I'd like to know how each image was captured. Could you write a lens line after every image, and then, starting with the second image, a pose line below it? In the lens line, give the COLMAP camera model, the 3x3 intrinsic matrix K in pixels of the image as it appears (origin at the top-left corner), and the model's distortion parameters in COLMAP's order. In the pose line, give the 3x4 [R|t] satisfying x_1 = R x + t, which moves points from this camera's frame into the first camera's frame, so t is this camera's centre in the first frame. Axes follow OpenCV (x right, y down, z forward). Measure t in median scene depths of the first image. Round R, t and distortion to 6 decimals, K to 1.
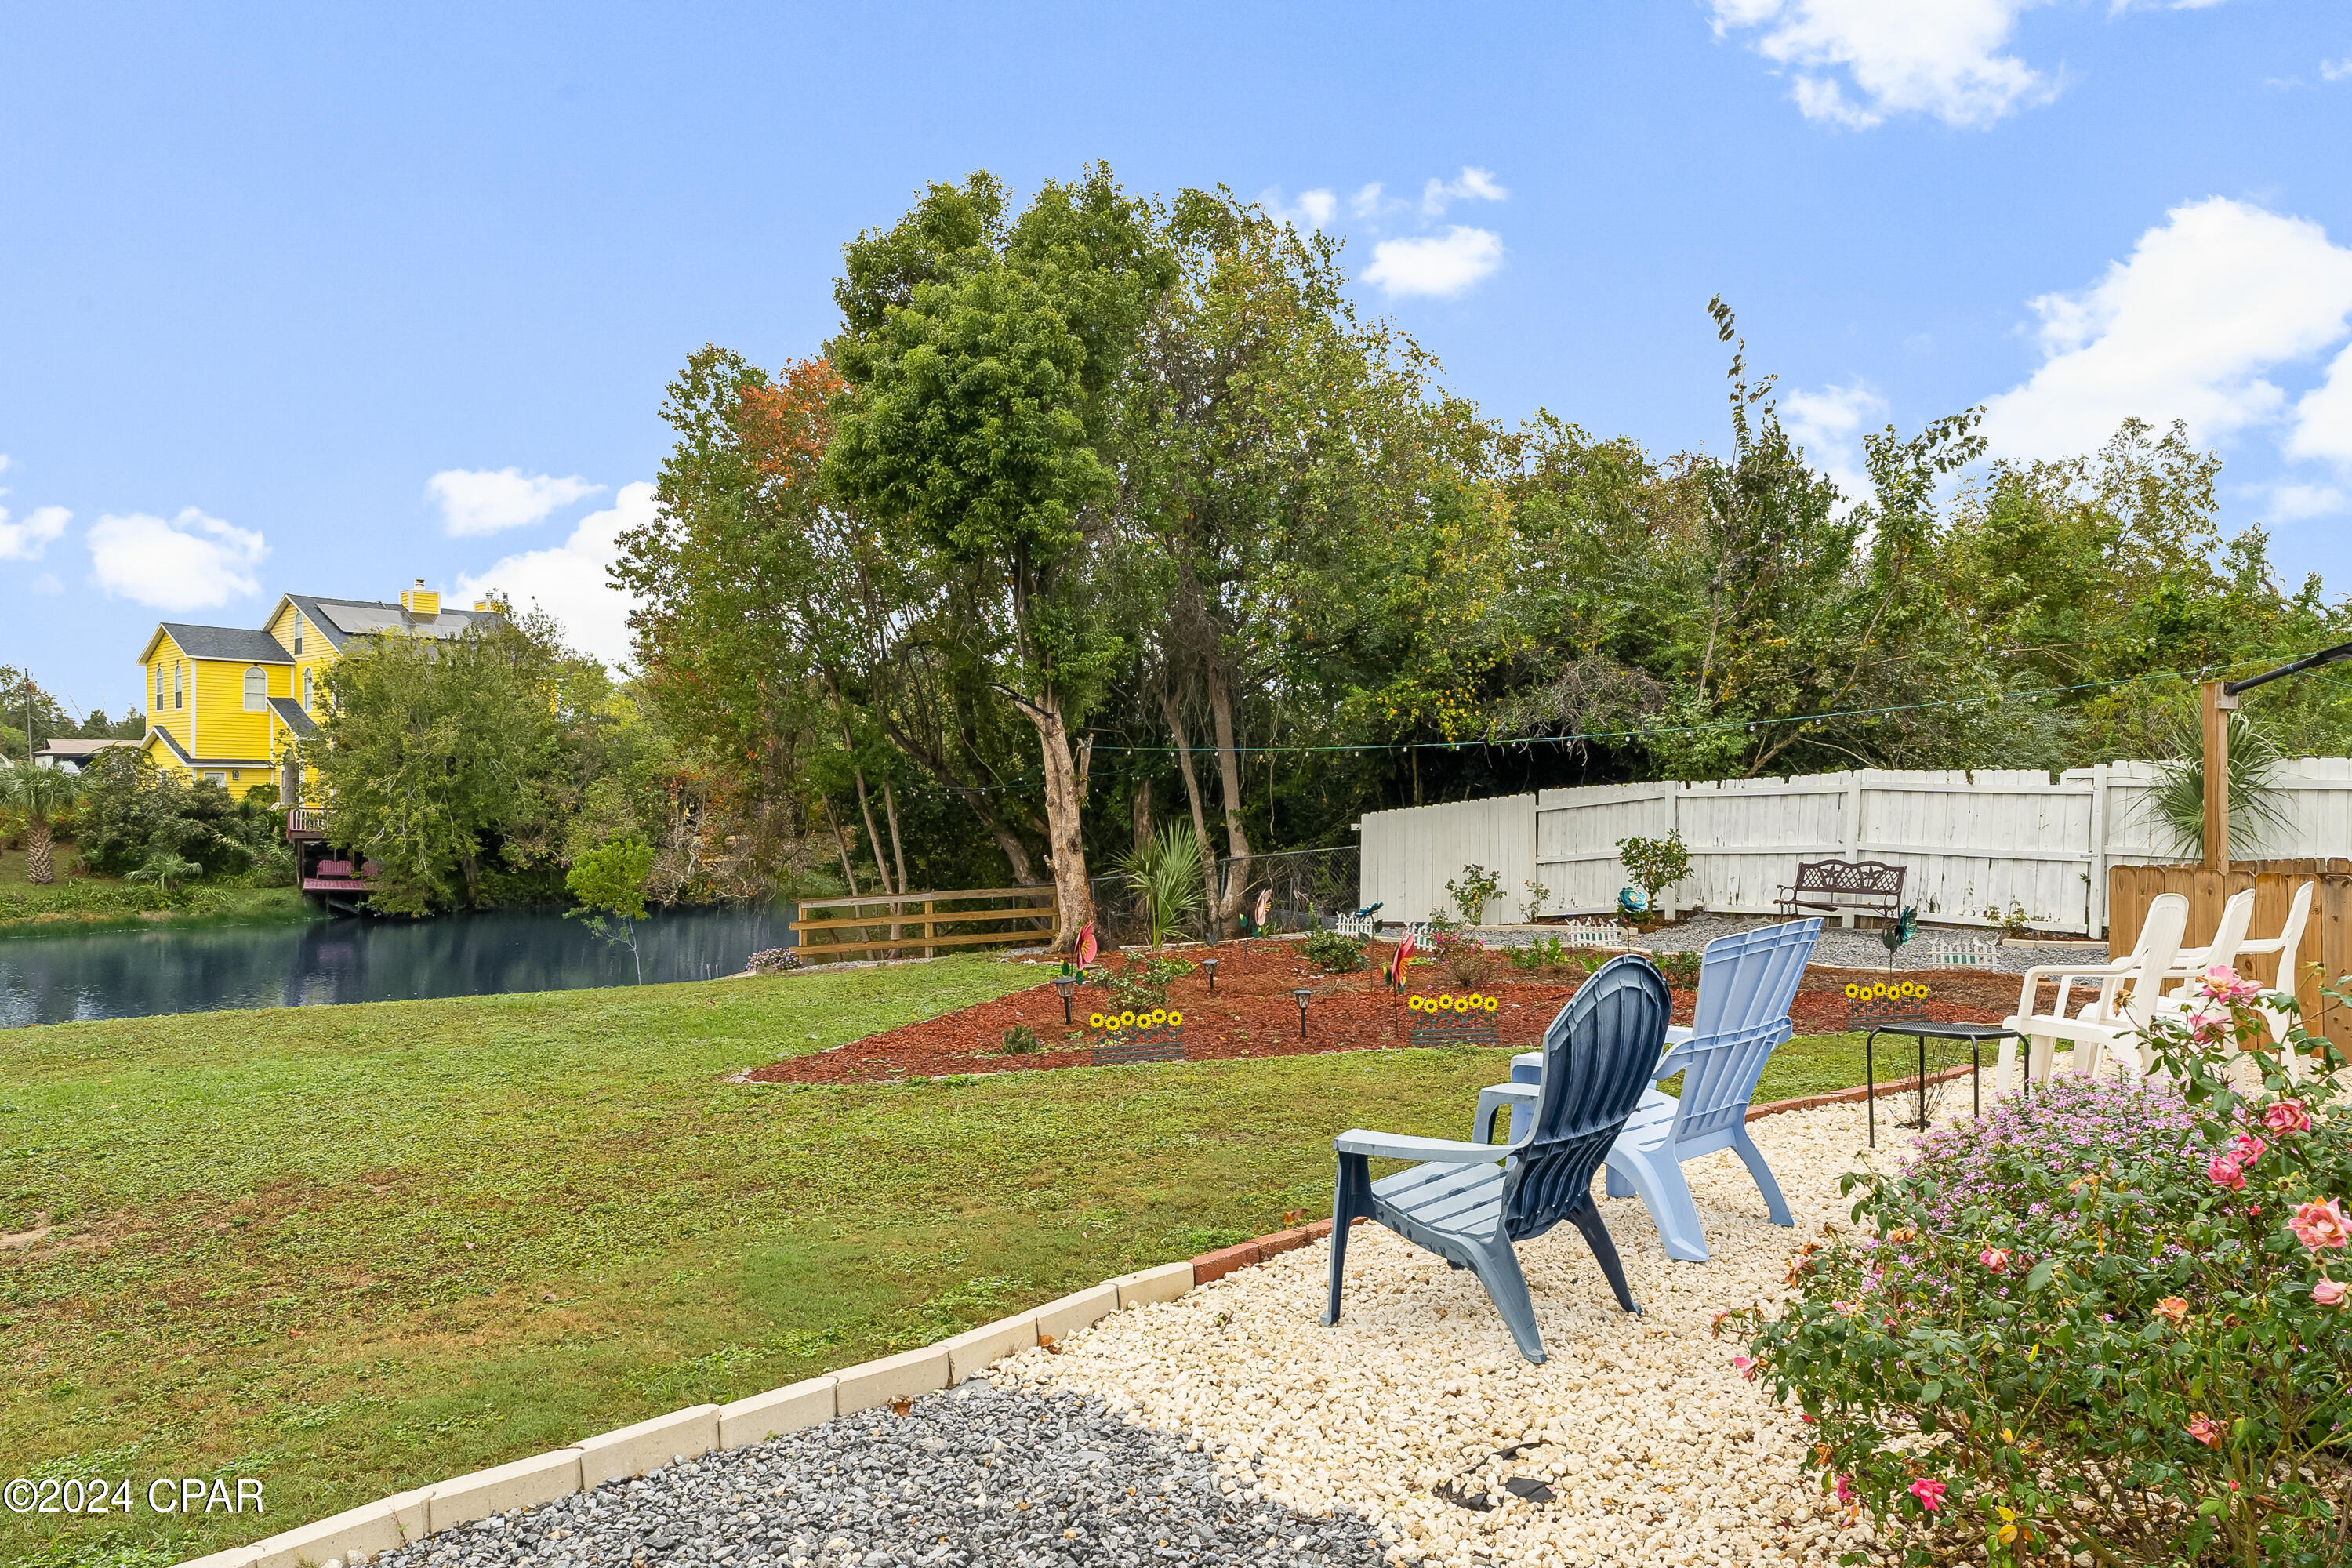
lens RADIAL K [[1589.7, 0, 1176.1], [0, 1589.7, 799.8], [0, 0, 1]] dist [-0.002158, -0.003421]
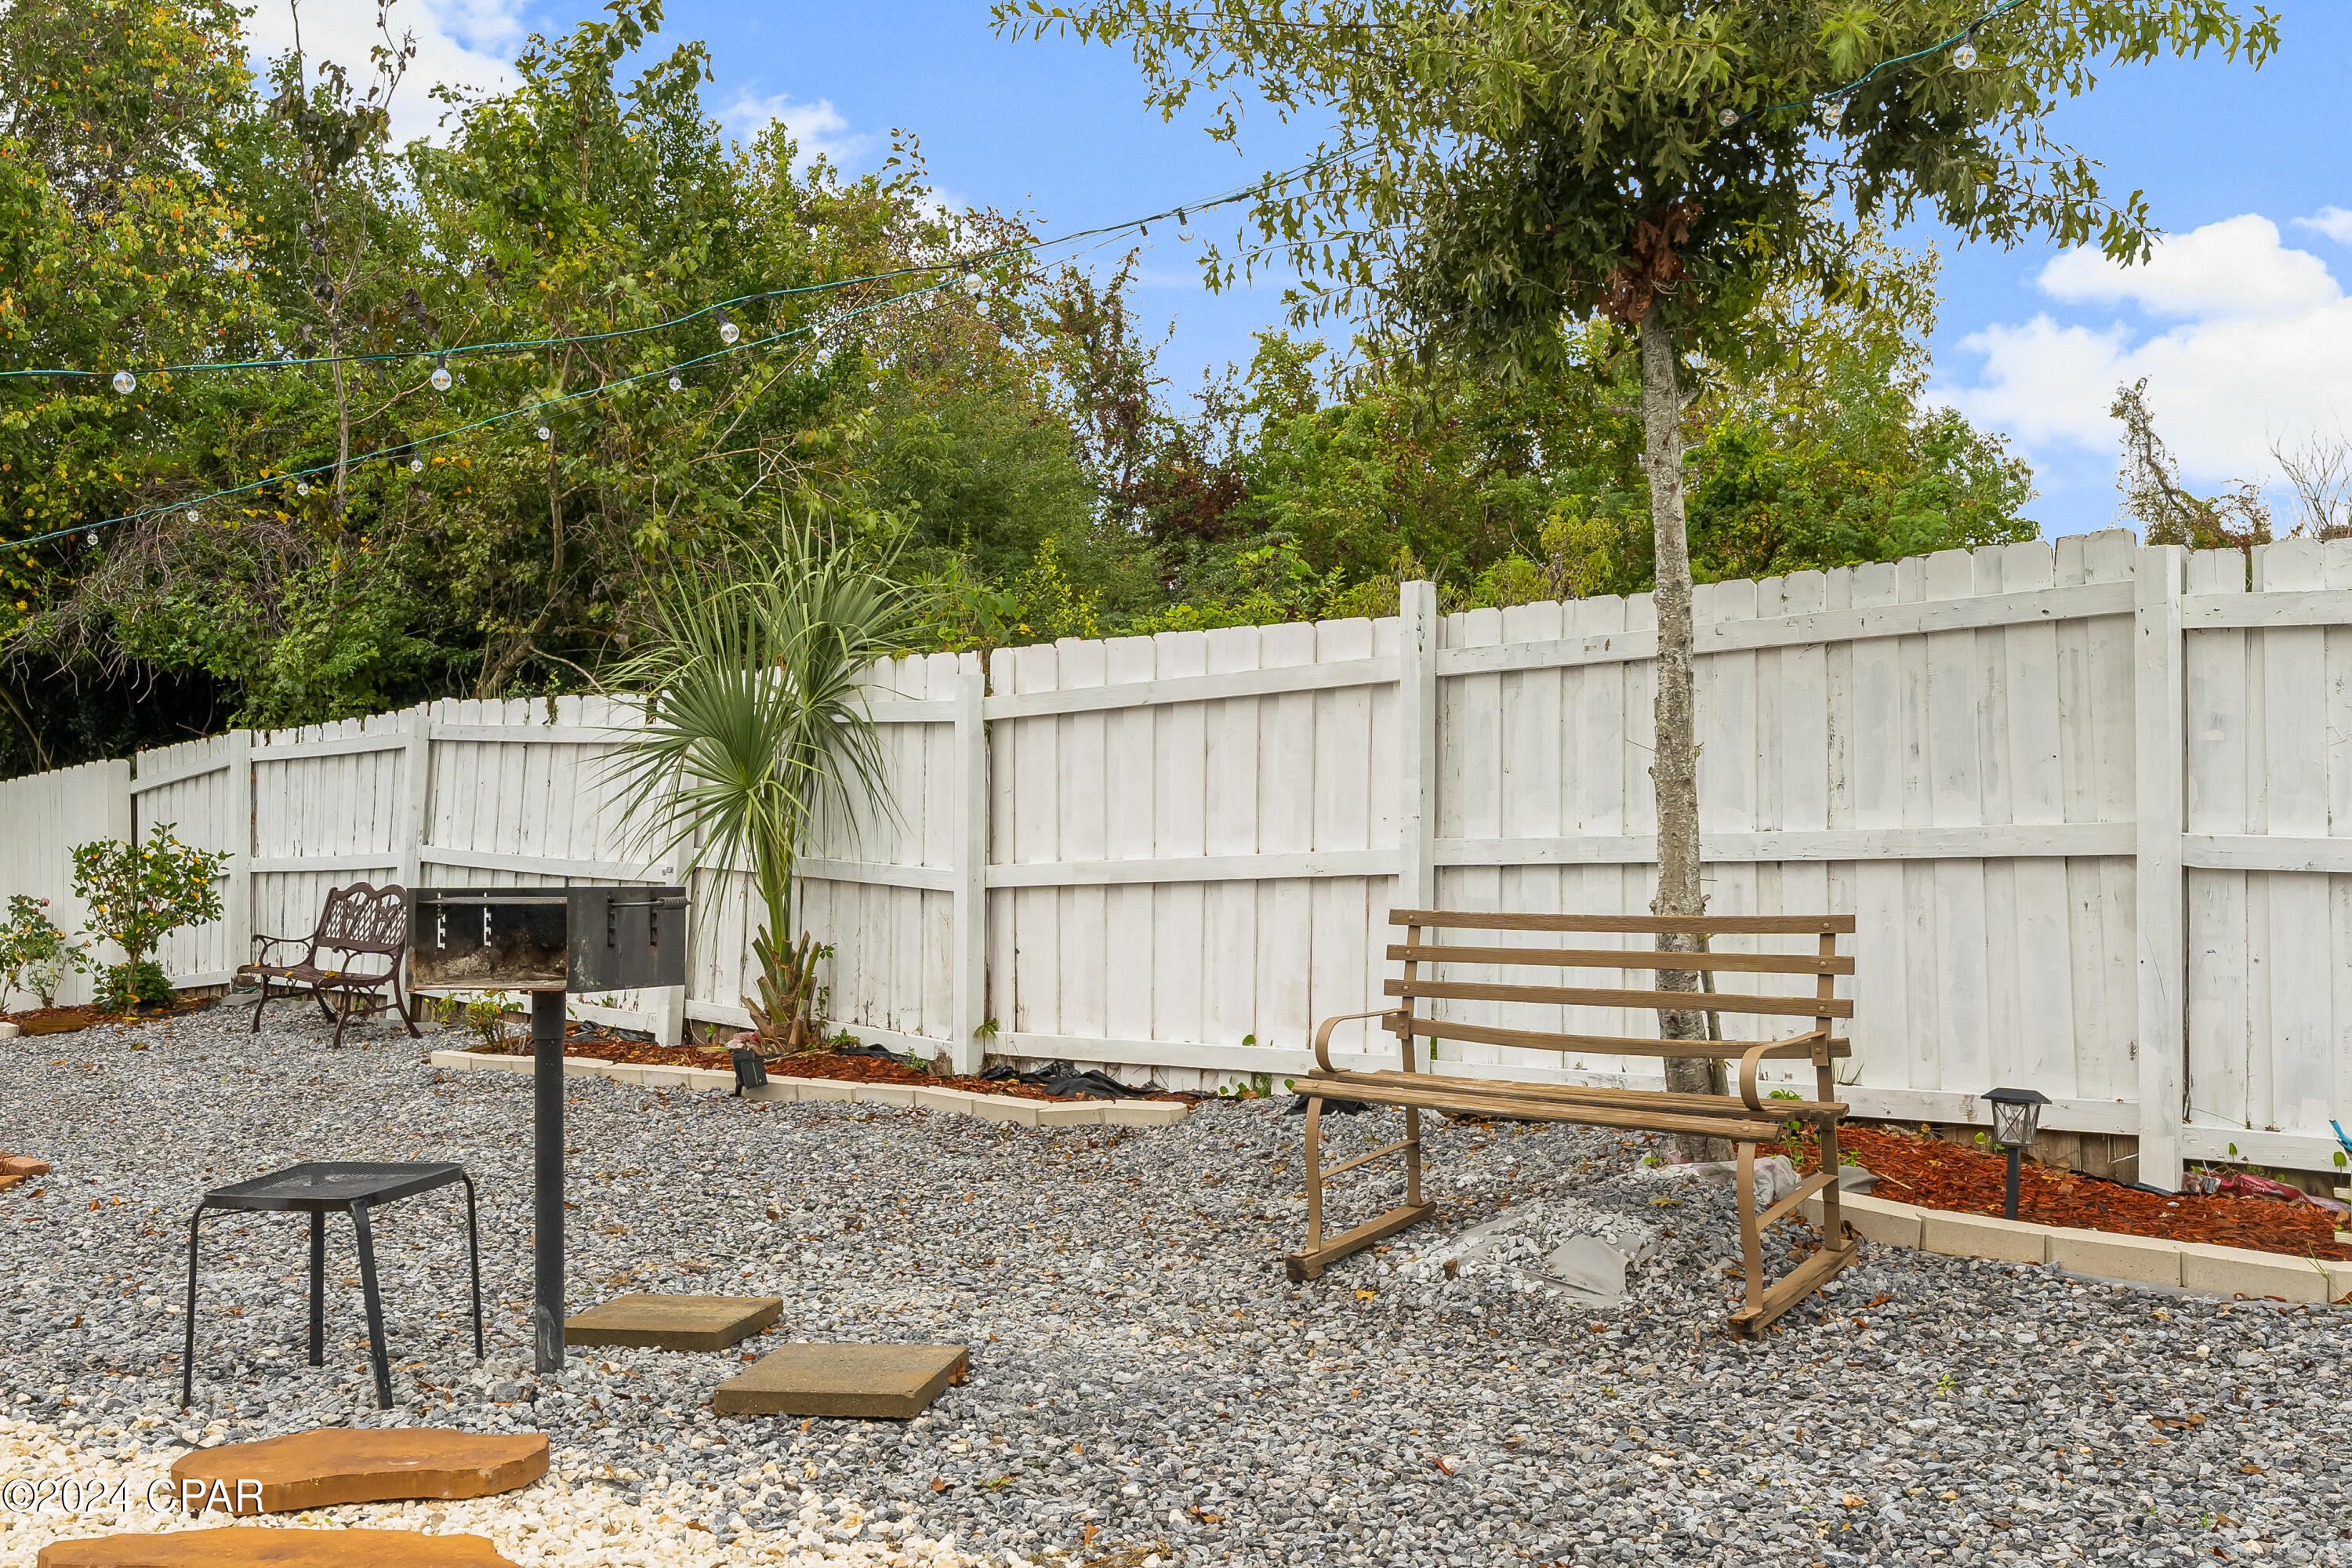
lens RADIAL K [[2190.9, 0, 1177.4], [0, 2190.9, 795.4], [0, 0, 1]] dist [-0.003558, 0.000000]
pose [[0.996123, -0.005921, 0.087770, 0.507471], [0.005833, 0.999982, 0.001260, 0.009535], [-0.087776, -0.000743, 0.996140, 0.249405]]
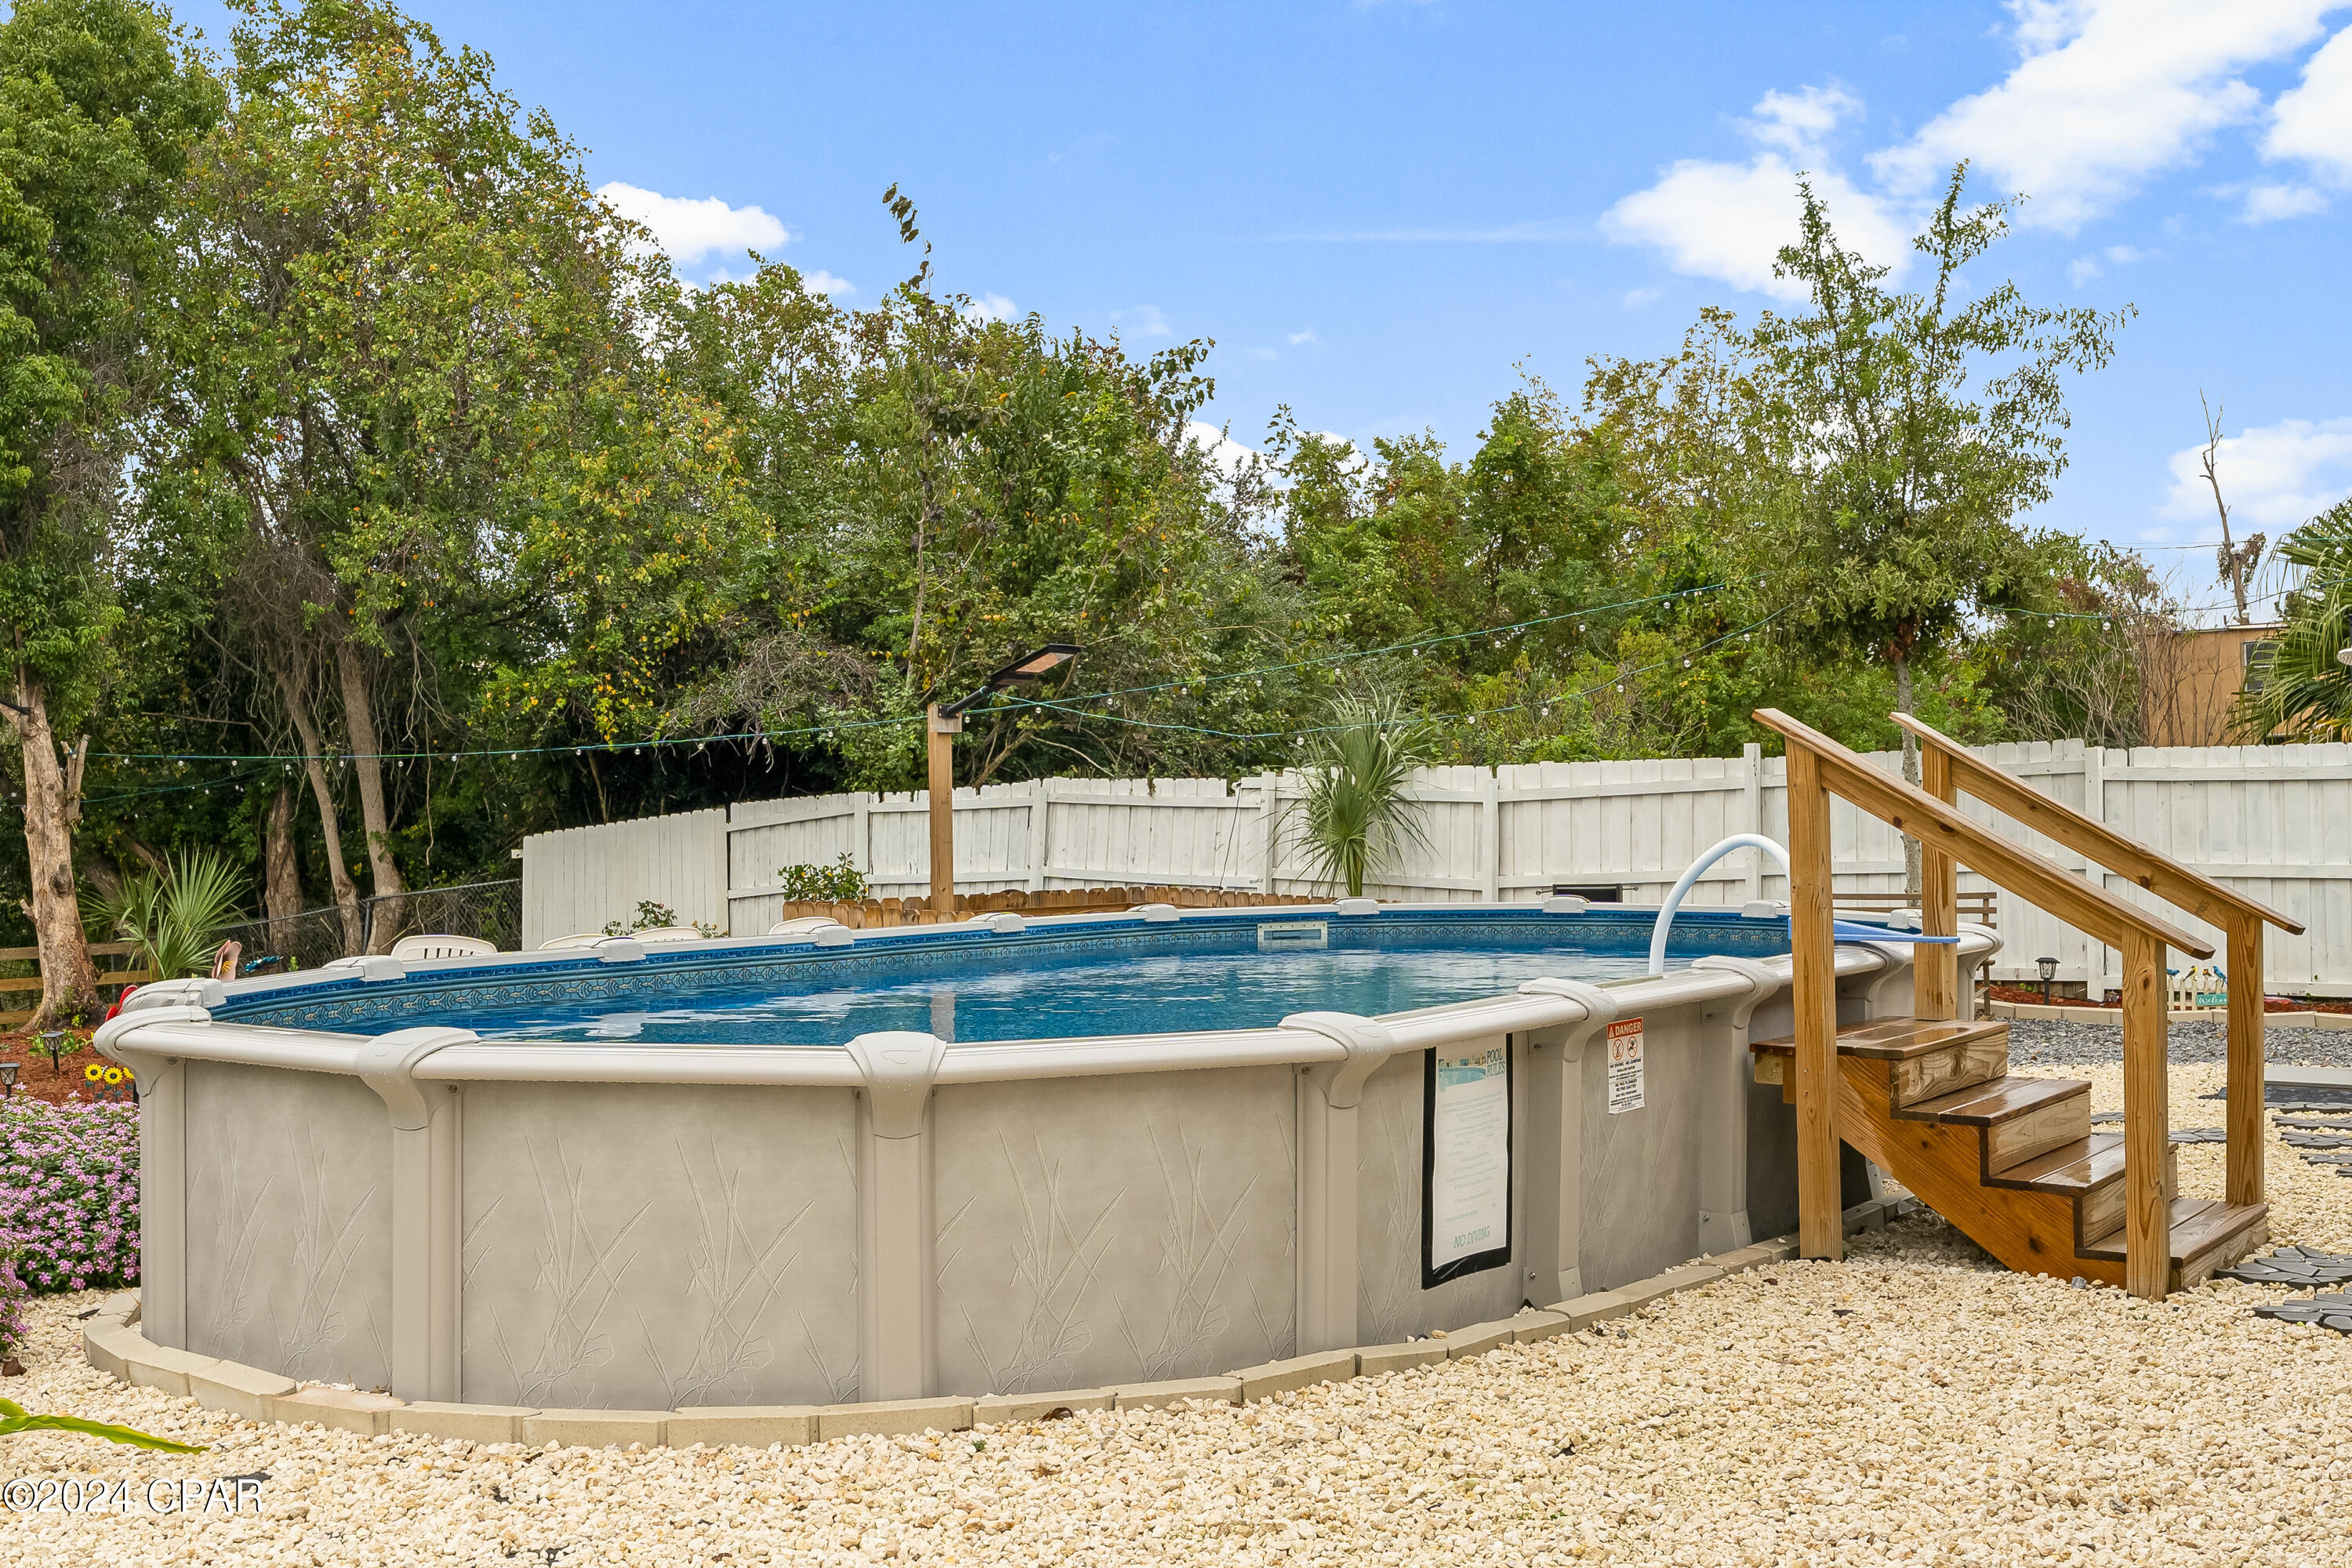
lens RADIAL K [[2380.8, 0, 1178.6], [0, 2380.8, 774.3], [0, 0, 1]] dist [0.003468, 0.000000]
pose [[0.982182, -0.007557, 0.187779, 0.225046], [0.009353, 0.999919, -0.008681, -0.008177], [-0.187699, 0.010283, 0.982173, -0.178697]]
